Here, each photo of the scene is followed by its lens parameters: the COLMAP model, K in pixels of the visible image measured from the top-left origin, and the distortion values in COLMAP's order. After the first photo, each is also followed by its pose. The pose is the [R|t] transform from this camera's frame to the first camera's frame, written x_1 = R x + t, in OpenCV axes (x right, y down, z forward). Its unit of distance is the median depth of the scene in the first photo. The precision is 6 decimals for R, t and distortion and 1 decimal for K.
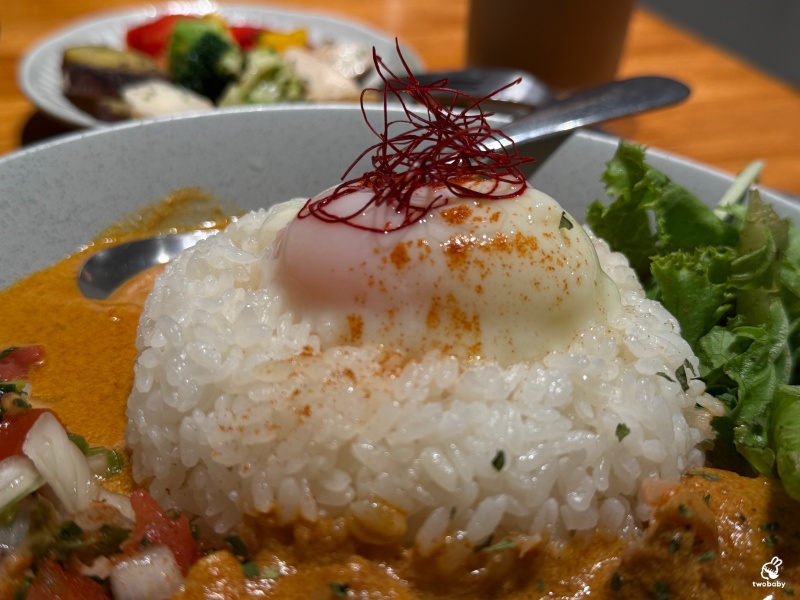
lens RADIAL K [[916.8, 0, 400.0], [0, 916.8, 300.0], [0, 0, 1]] dist [0.087345, -0.060577]
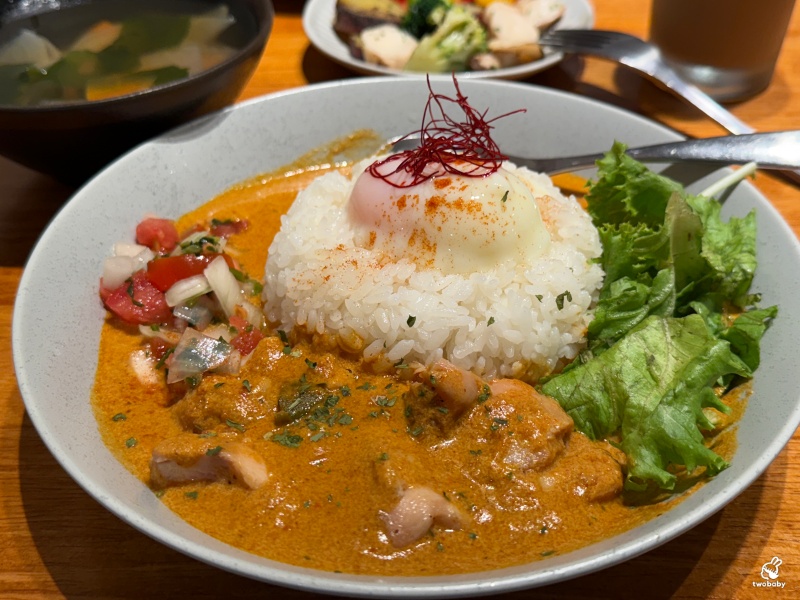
lens RADIAL K [[867.5, 0, 400.0], [0, 867.5, 300.0], [0, 0, 1]] dist [0.013916, 0.003575]
pose [[0.928405, 0.187273, -0.320924, 0.567164], [-0.147539, 0.978492, 0.144175, -0.105256], [0.341022, -0.086504, 0.936067, -0.577931]]
